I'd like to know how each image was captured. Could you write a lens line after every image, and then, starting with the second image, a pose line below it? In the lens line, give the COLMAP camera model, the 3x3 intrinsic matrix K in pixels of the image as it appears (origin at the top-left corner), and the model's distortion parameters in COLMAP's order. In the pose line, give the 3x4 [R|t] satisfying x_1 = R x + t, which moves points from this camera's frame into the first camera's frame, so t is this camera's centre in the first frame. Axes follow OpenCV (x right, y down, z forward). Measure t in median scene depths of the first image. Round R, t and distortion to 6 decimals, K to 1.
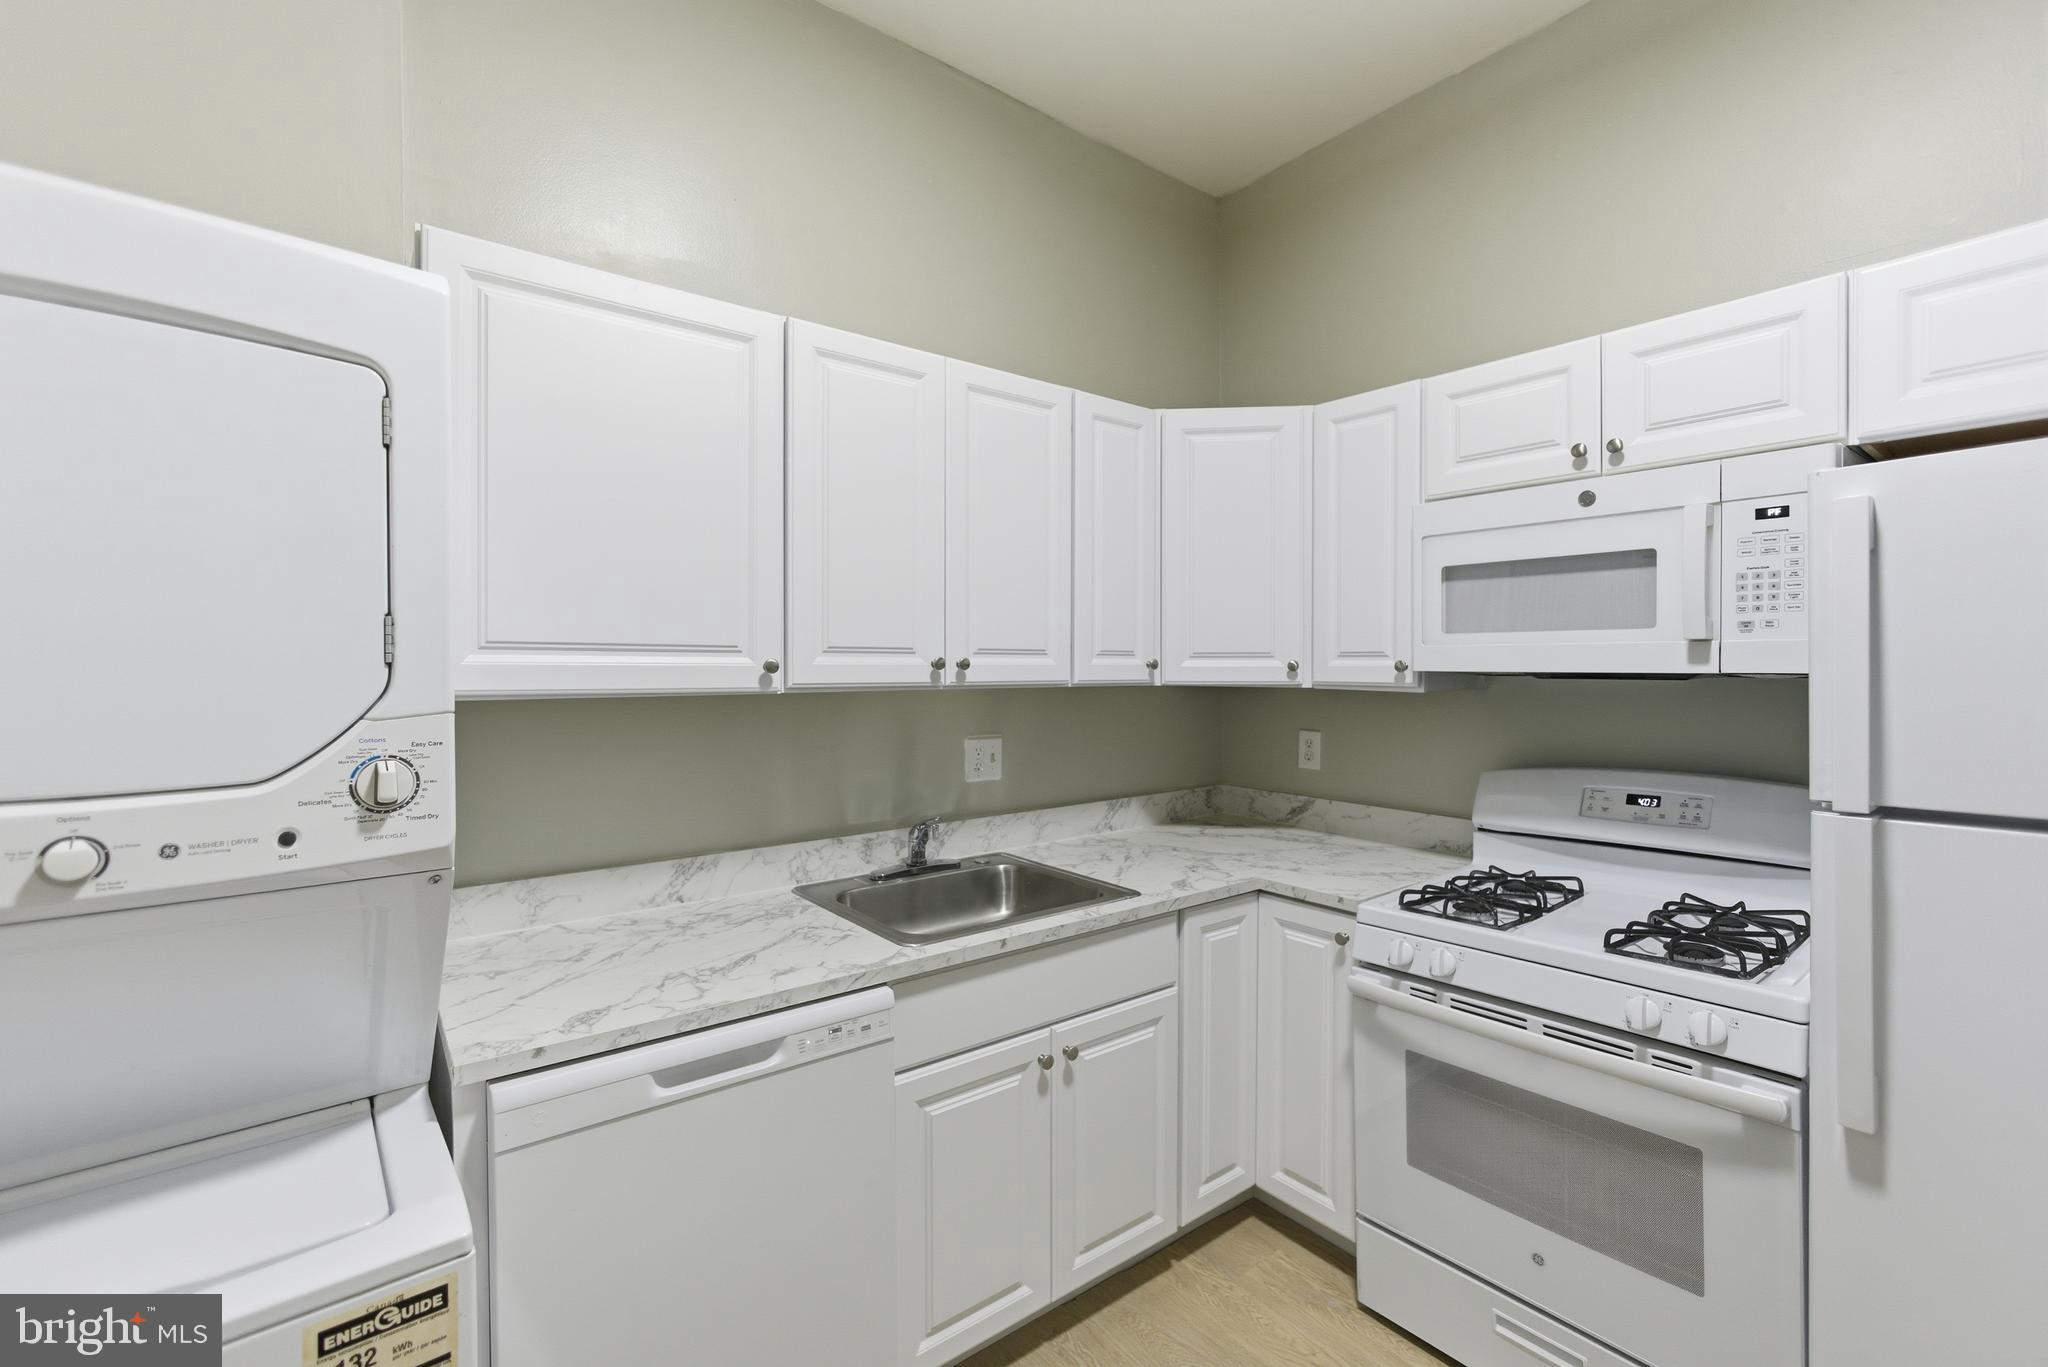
lens RADIAL K [[875.4, 0, 1023.6], [0, 875.4, 678.1], [0, 0, 1]] dist [-0.007966, 0.000732]
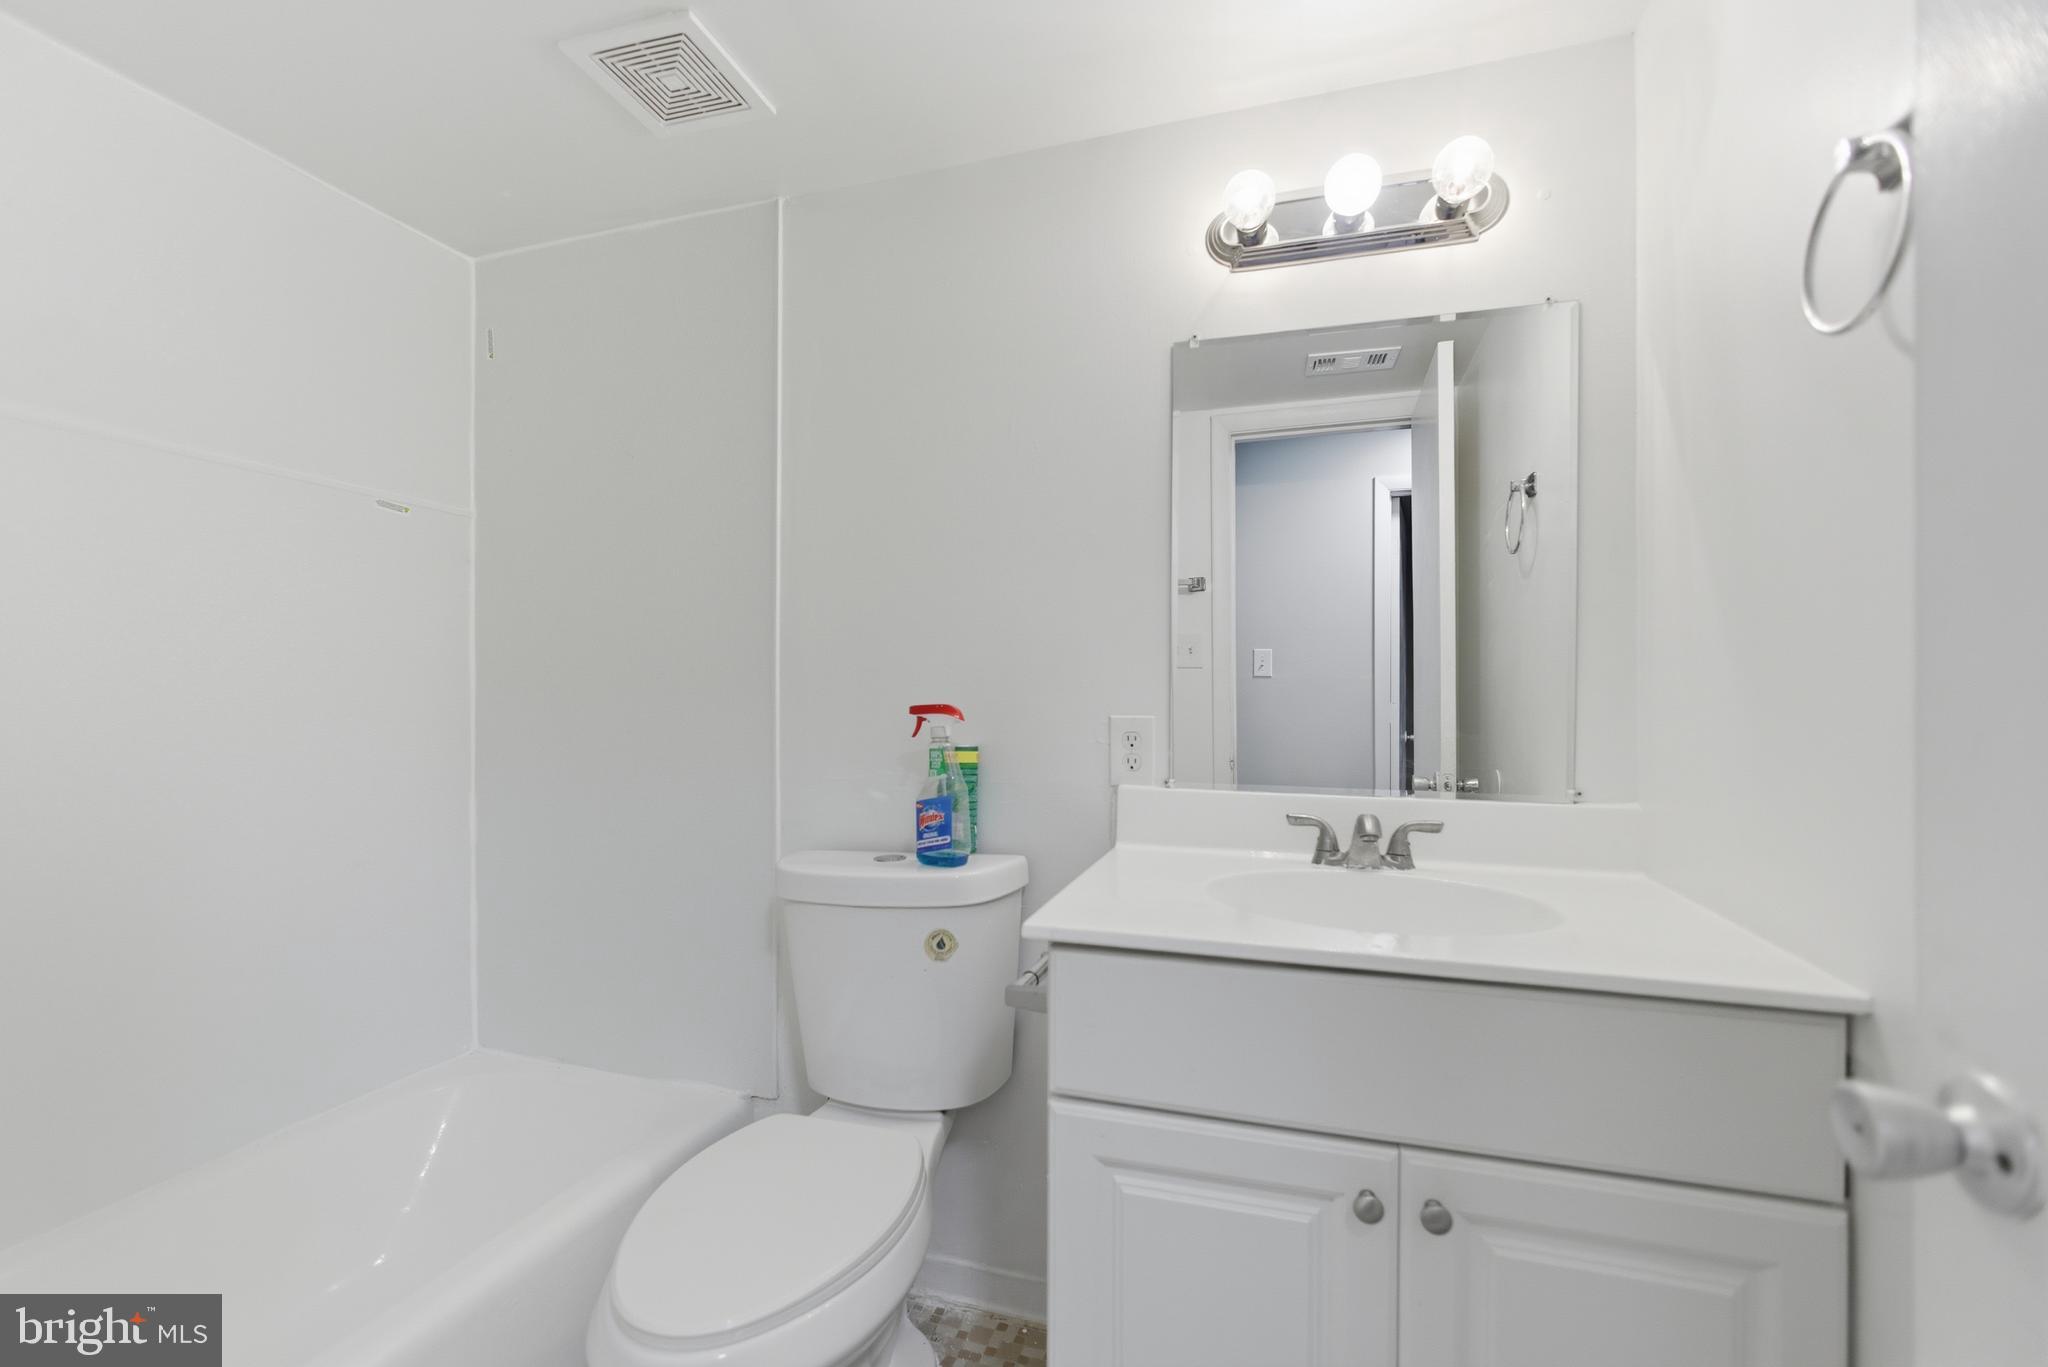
lens RADIAL K [[904.4, 0, 1029.7], [0, 904.4, 677.3], [0, 0, 1]] dist [-0.001418, -0.000190]
pose [[0.574039, 0.003162, -0.818822, 0.309848], [-0.007255, 0.999973, -0.001224, 0.122353], [0.818796, 0.006643, 0.574046, 0.491331]]
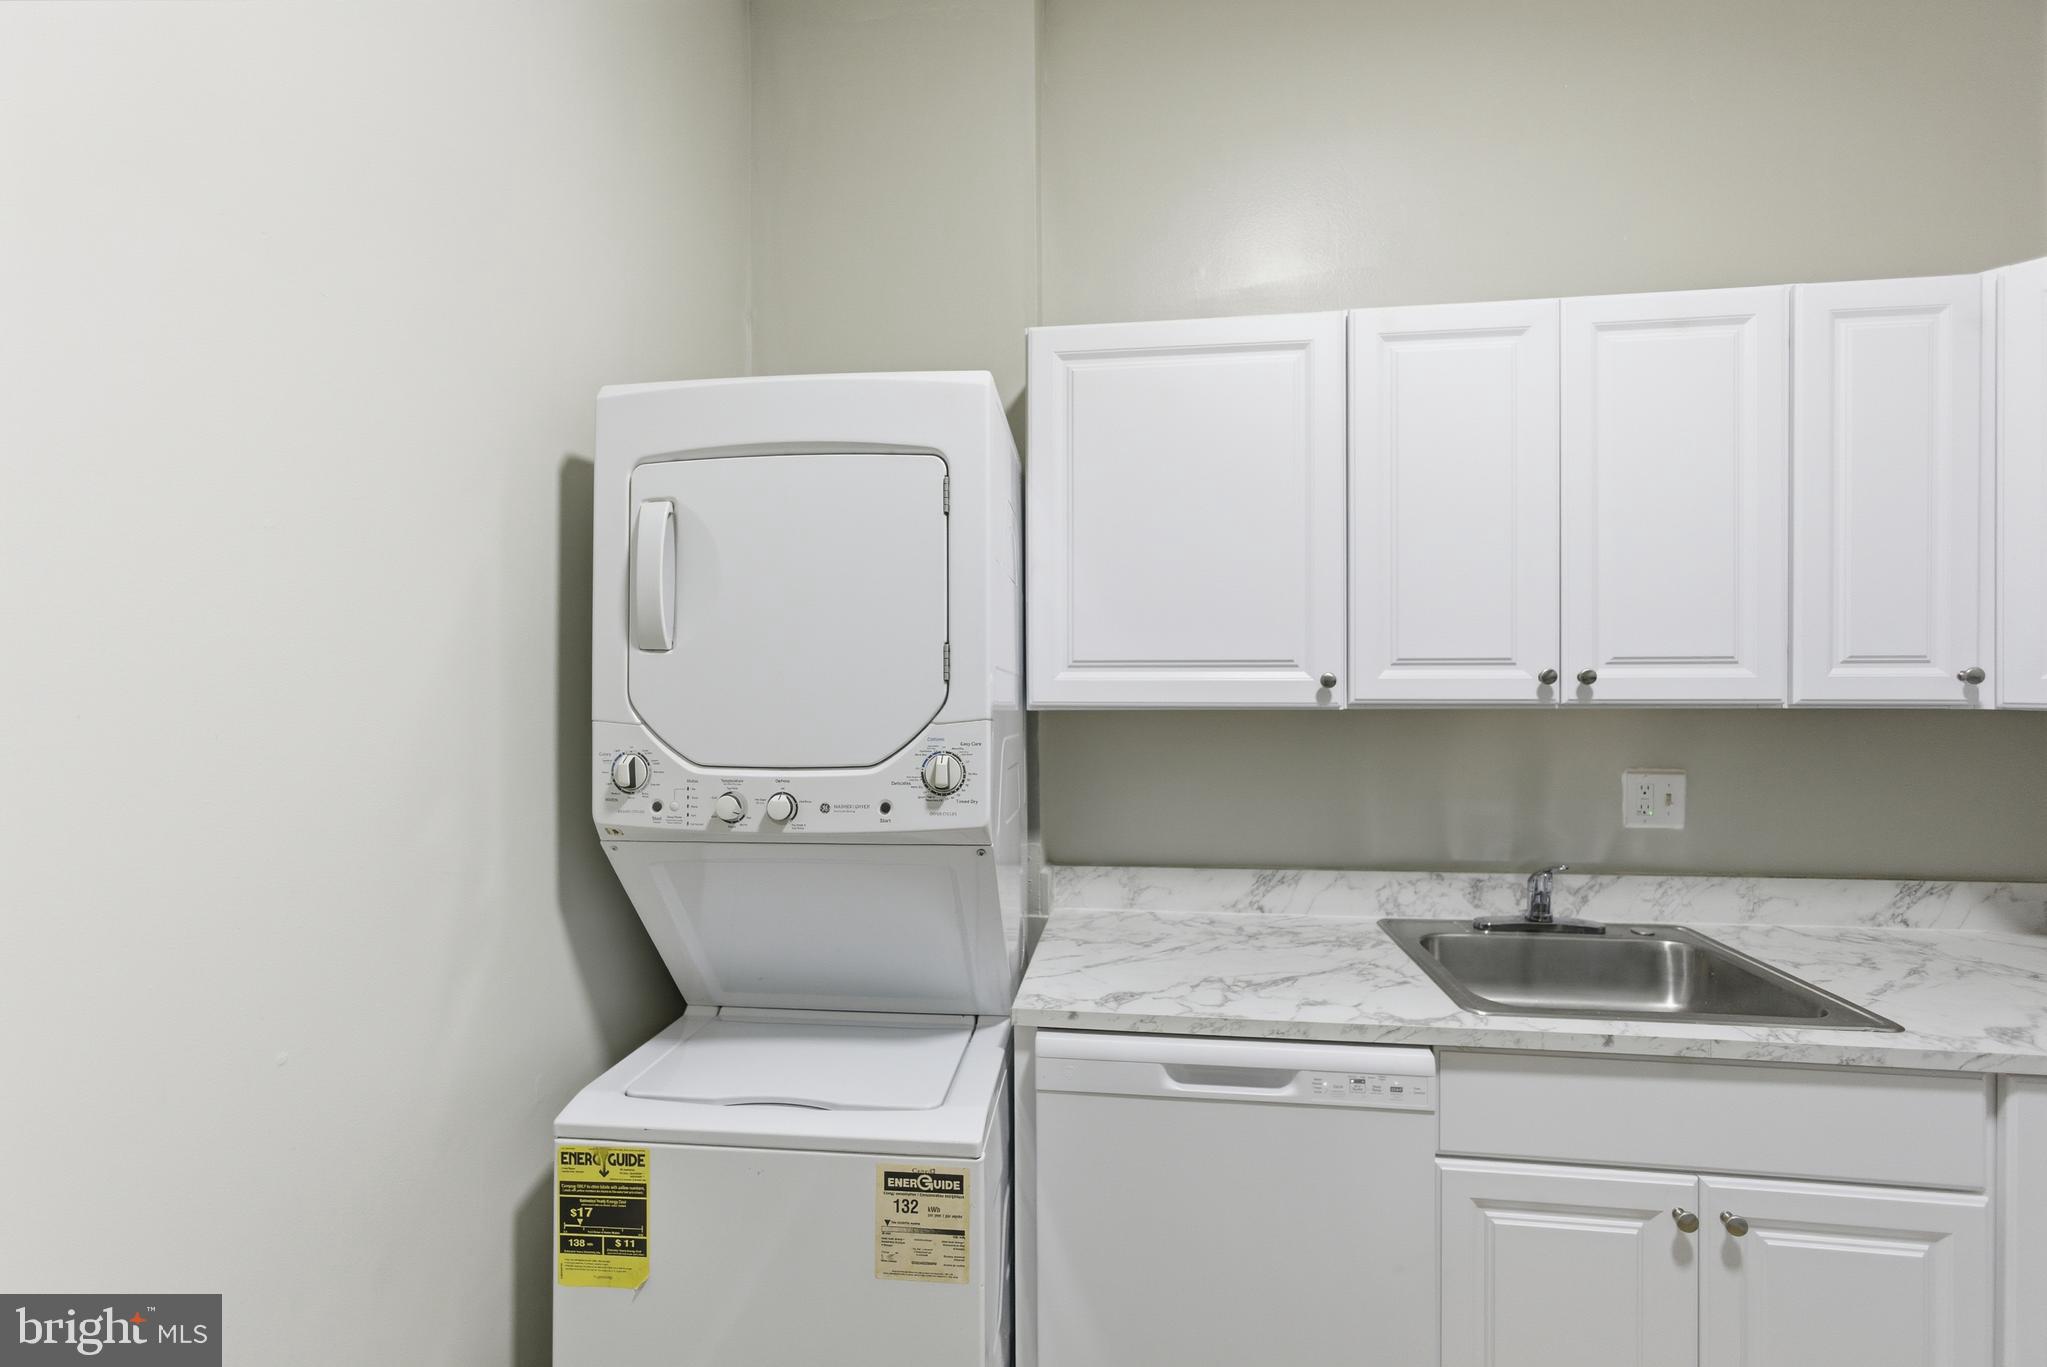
lens RADIAL K [[879.1, 0, 1027.3], [0, 879.1, 686.1], [0, 0, 1]] dist [-0.014308, 0.007869]
pose [[0.702512, 0.001985, -0.711669, 0.144311], [-0.005802, 0.999979, -0.002938, -0.002841], [0.711648, 0.006193, 0.702509, 0.083787]]
